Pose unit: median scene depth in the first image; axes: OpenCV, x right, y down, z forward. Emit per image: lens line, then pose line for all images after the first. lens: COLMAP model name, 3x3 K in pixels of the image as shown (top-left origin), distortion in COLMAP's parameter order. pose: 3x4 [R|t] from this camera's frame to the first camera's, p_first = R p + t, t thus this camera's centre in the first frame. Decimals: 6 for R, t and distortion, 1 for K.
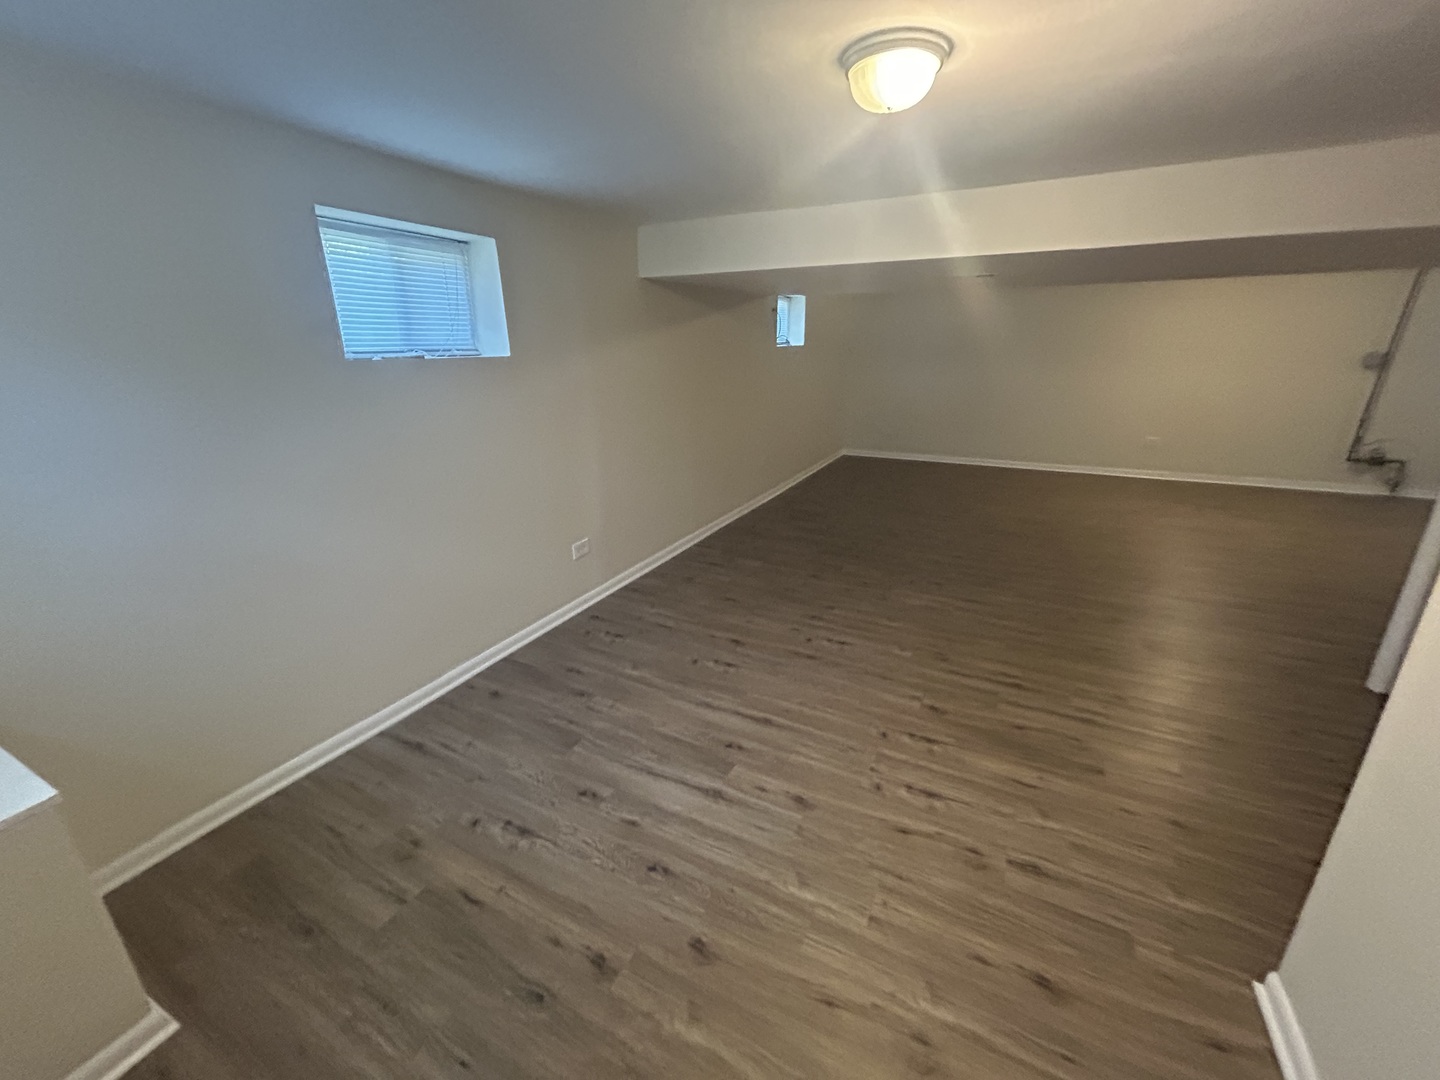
lens RADIAL K [[584.5, 0, 721.7], [0, 584.5, 539.4], [0, 0, 1]] dist [-0.002193, -0.000256]
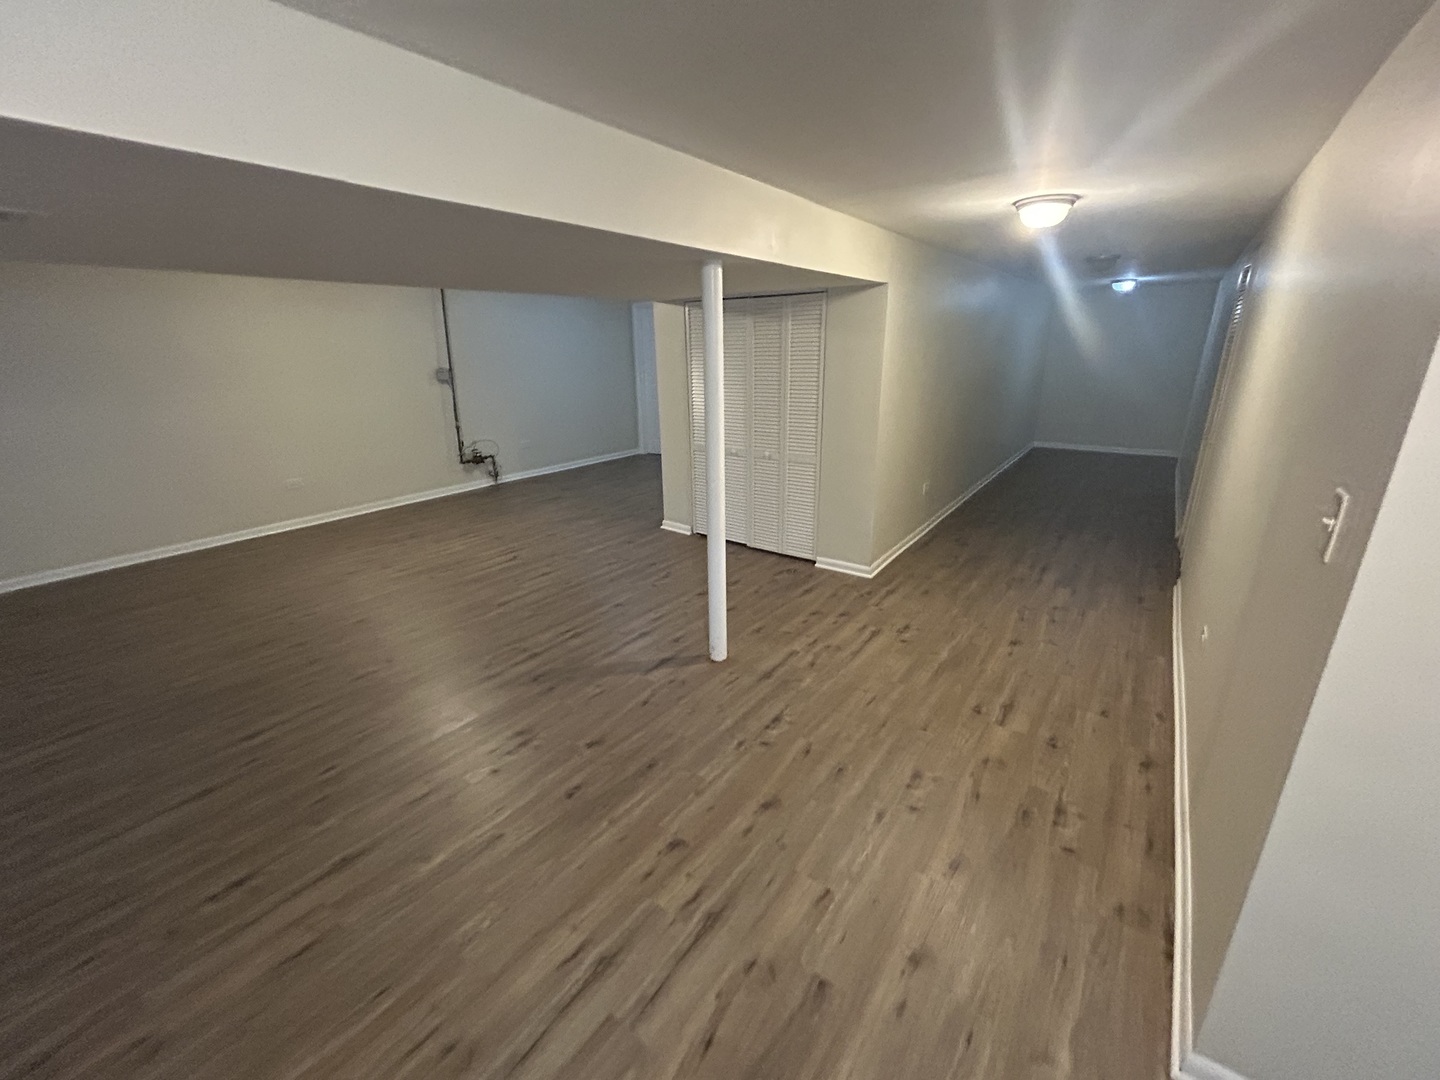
lens RADIAL K [[584.5, 0, 721.8], [0, 584.5, 537.7], [0, 0, 1]] dist [-0.002193, -0.000256]
pose [[0.164773, -0.287894, 0.943381, 0.052920], [0.315415, 0.921610, 0.226159, -0.101989], [-0.934539, 0.260292, 0.242662, 0.304252]]
